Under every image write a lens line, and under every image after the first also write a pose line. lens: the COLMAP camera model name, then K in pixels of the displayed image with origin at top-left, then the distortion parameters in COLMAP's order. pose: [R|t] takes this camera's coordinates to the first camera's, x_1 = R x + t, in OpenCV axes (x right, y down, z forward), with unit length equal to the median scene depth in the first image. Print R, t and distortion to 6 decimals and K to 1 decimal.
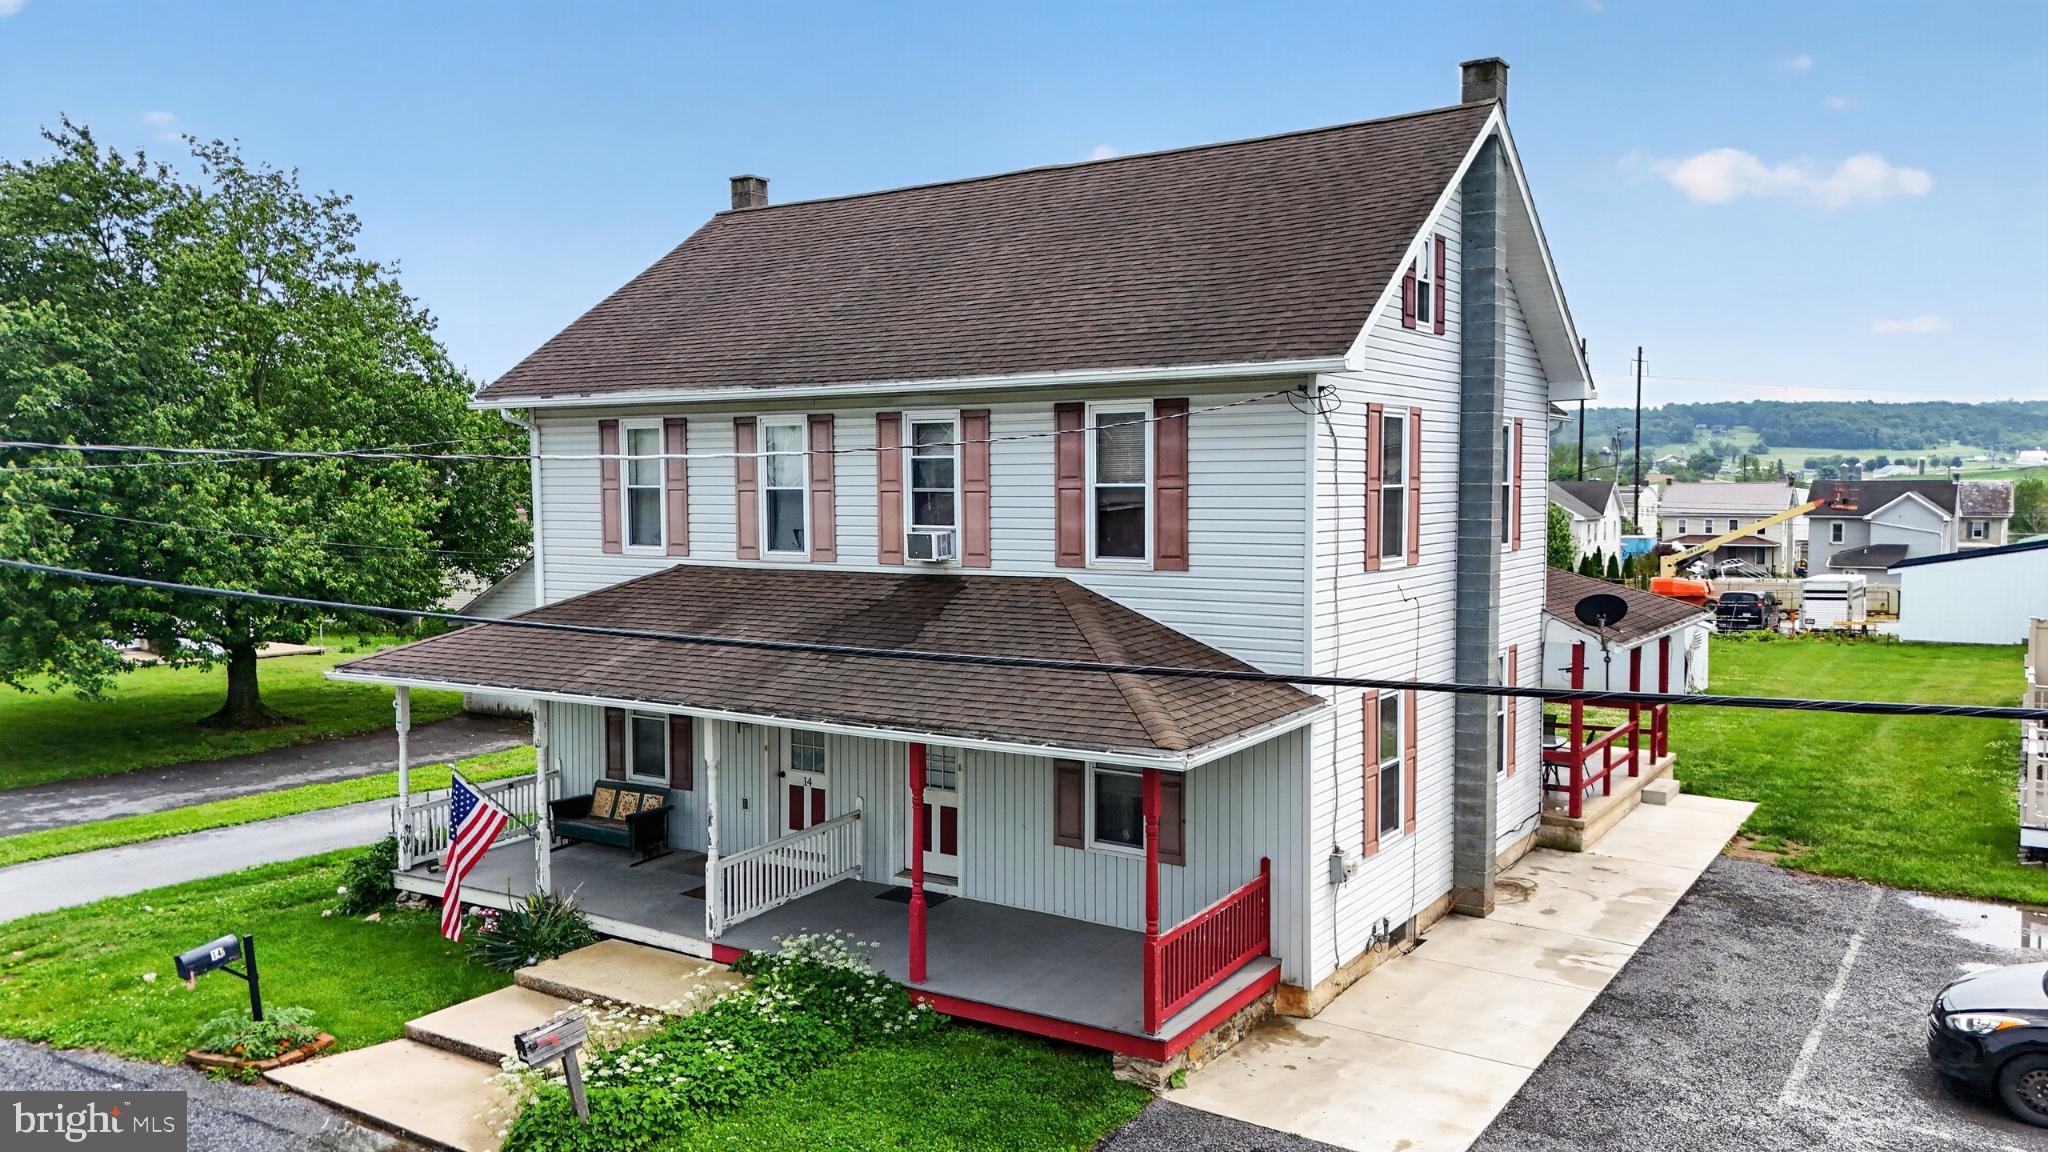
lens RADIAL K [[1516.2, 0, 1024.0], [0, 1516.2, 576.0], [0, 0, 1]] dist [0.067433, -0.066062]
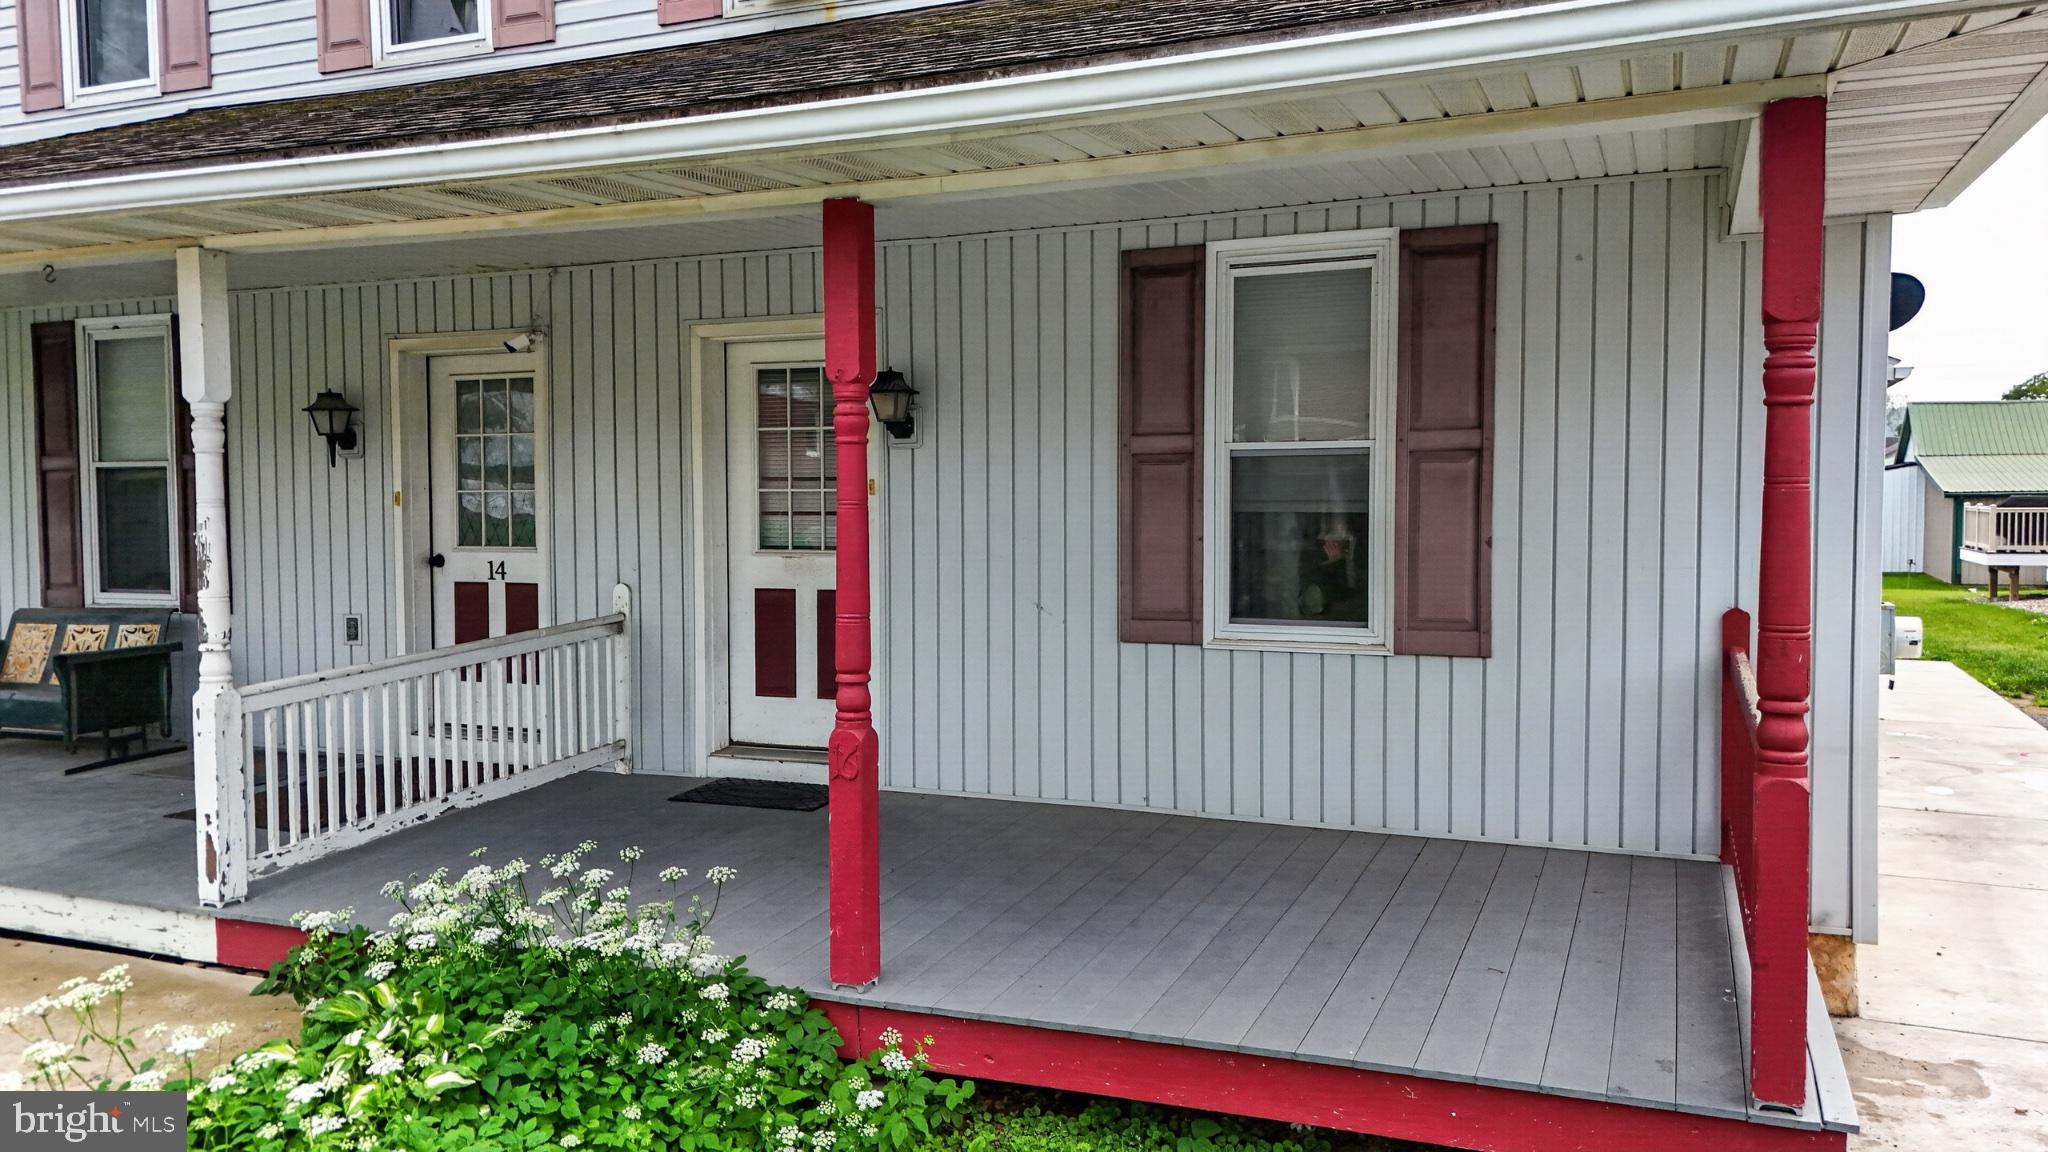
lens RADIAL K [[1516.2, 0, 1024.0], [0, 1516.2, 576.0], [0, 0, 1]] dist [0.067433, -0.066062]
pose [[0.982461, -0.012526, 0.186048, -0.081210], [0.014228, 0.999868, -0.007816, 0.158437], [-0.185925, 0.010326, 0.982510, 0.583677]]
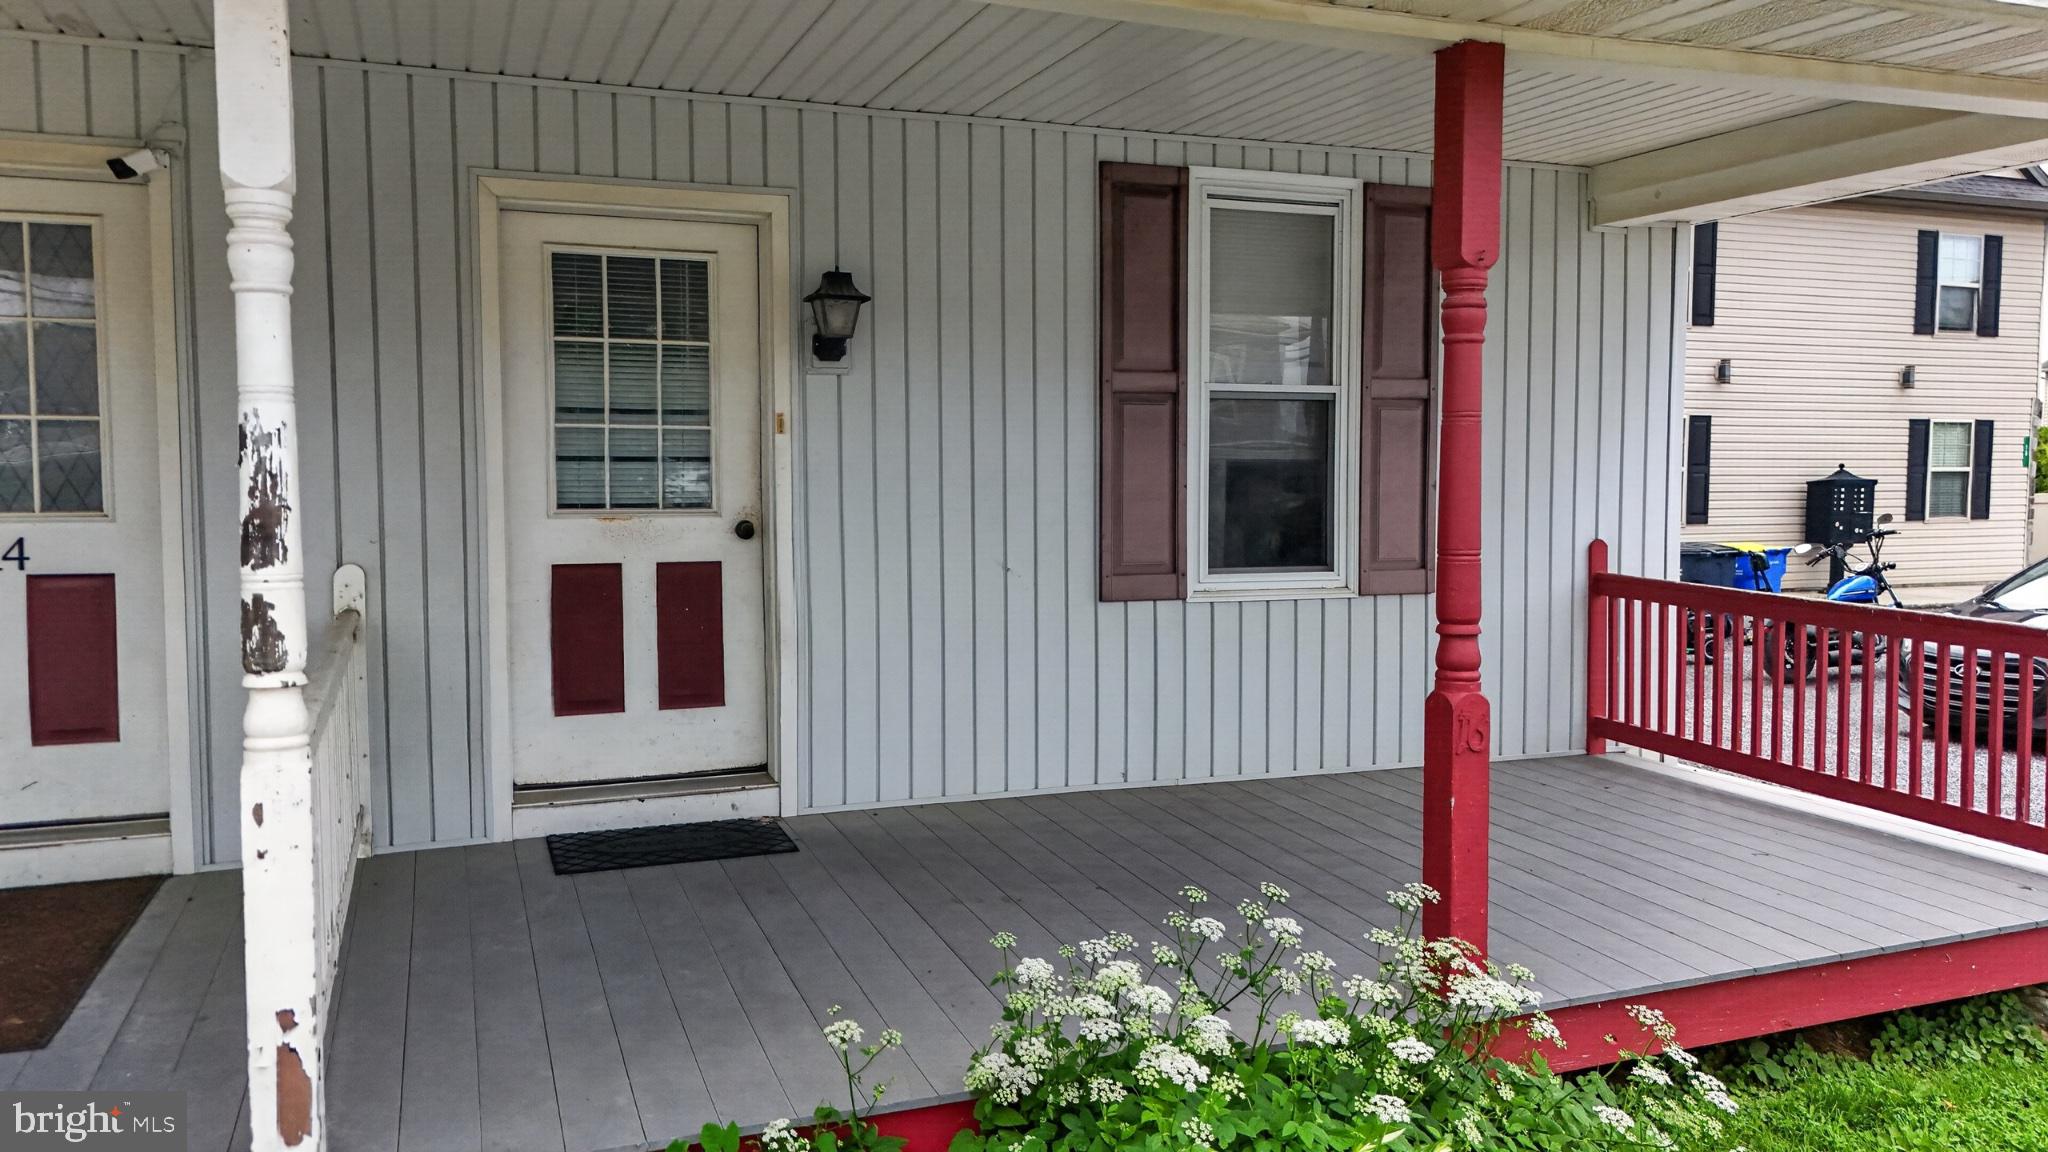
lens RADIAL K [[1516.2, 0, 1024.0], [0, 1516.2, 576.0], [0, 0, 1]] dist [0.067433, -0.066062]
pose [[0.571832, -0.048473, 0.818937, -0.287257], [0.052452, 0.998371, 0.022468, 0.157885], [-0.818692, 0.030107, 0.573443, 0.785308]]
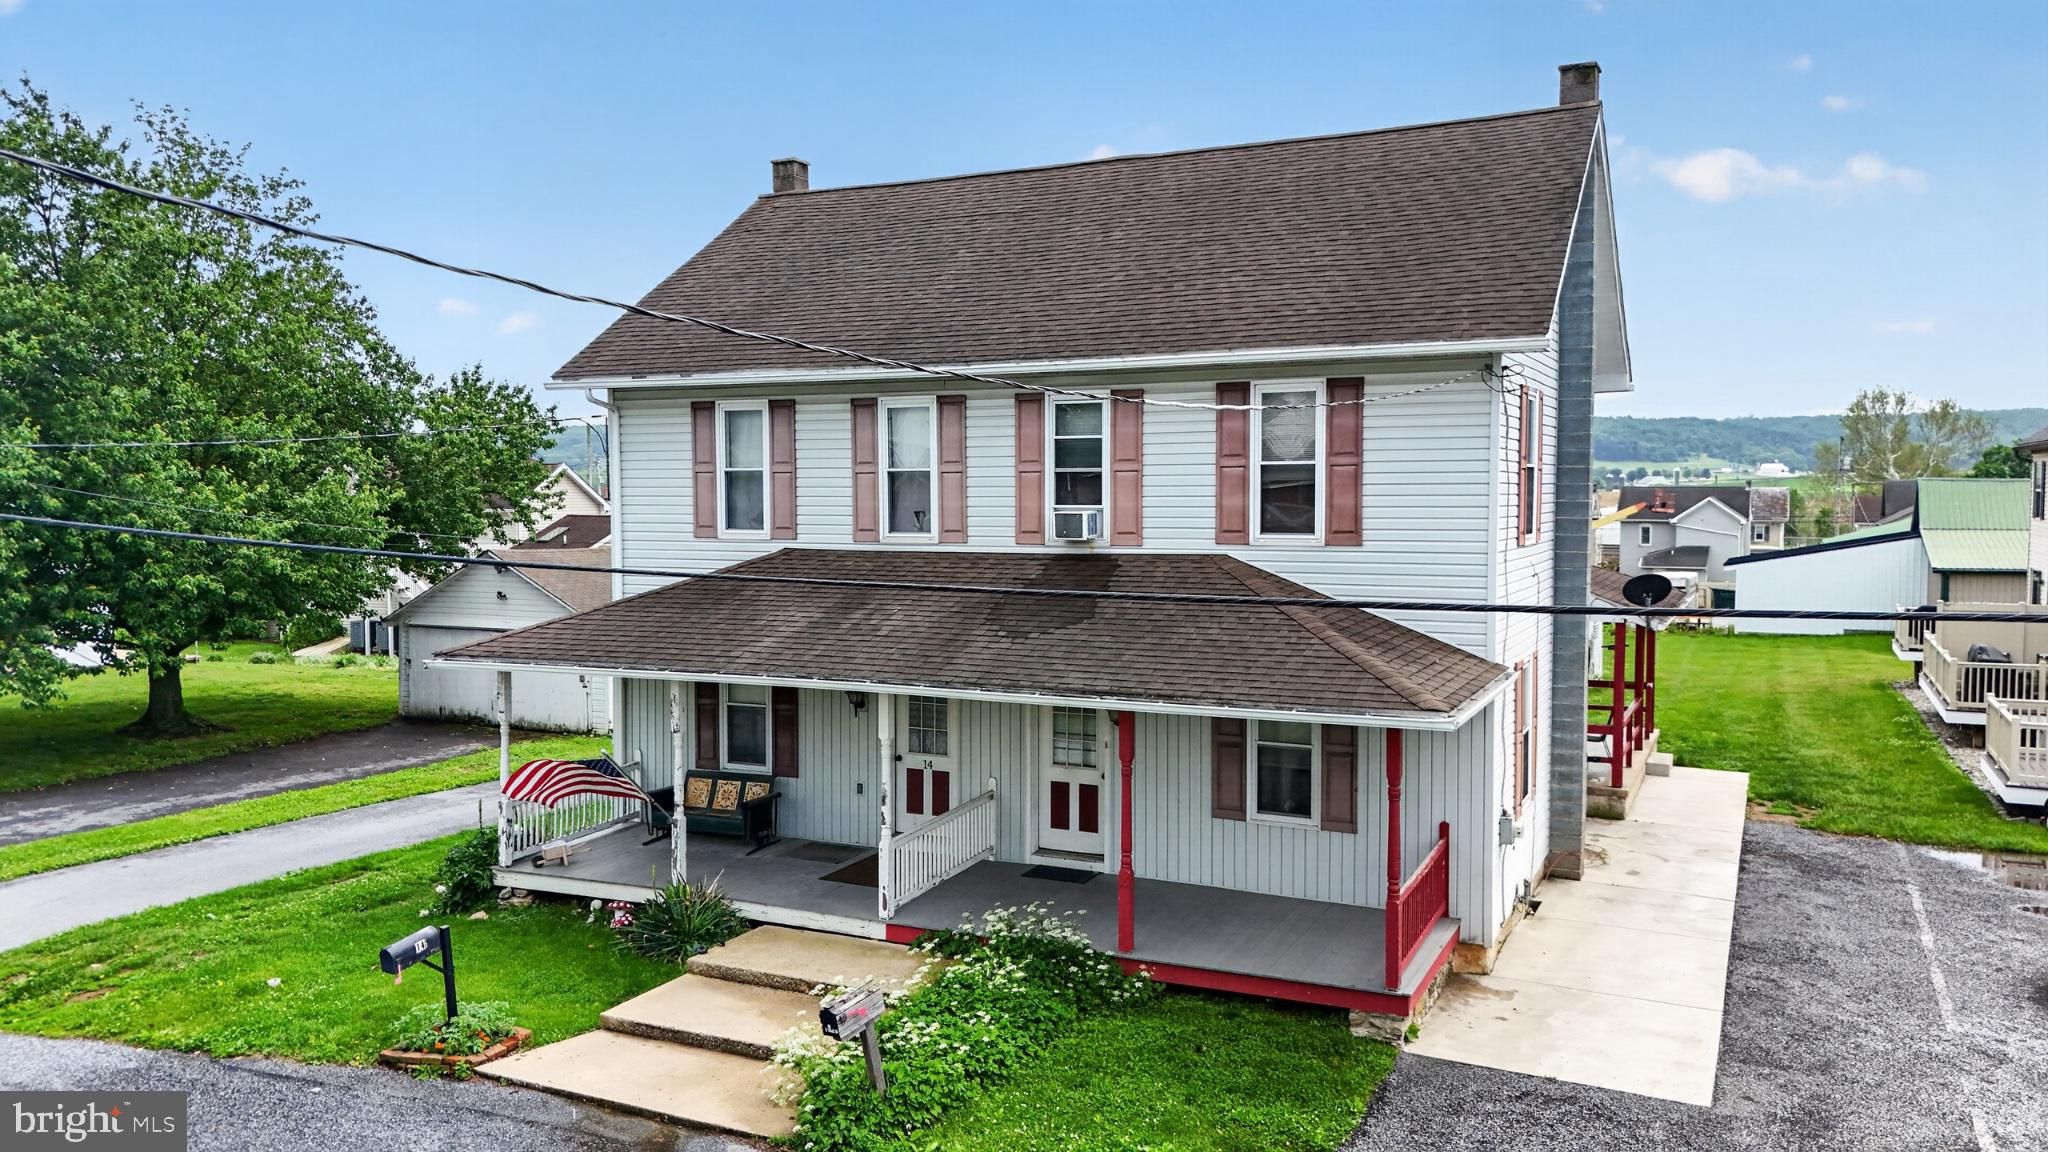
lens RADIAL K [[1516.2, 0, 1024.0], [0, 1516.2, 576.0], [0, 0, 1]] dist [0.067433, -0.066062]
pose [[0.991862, -0.005770, 0.127188, -0.228701], [0.006508, 0.999964, -0.005384, 0.019519], [-0.127152, 0.006168, 0.991864, 0.005544]]
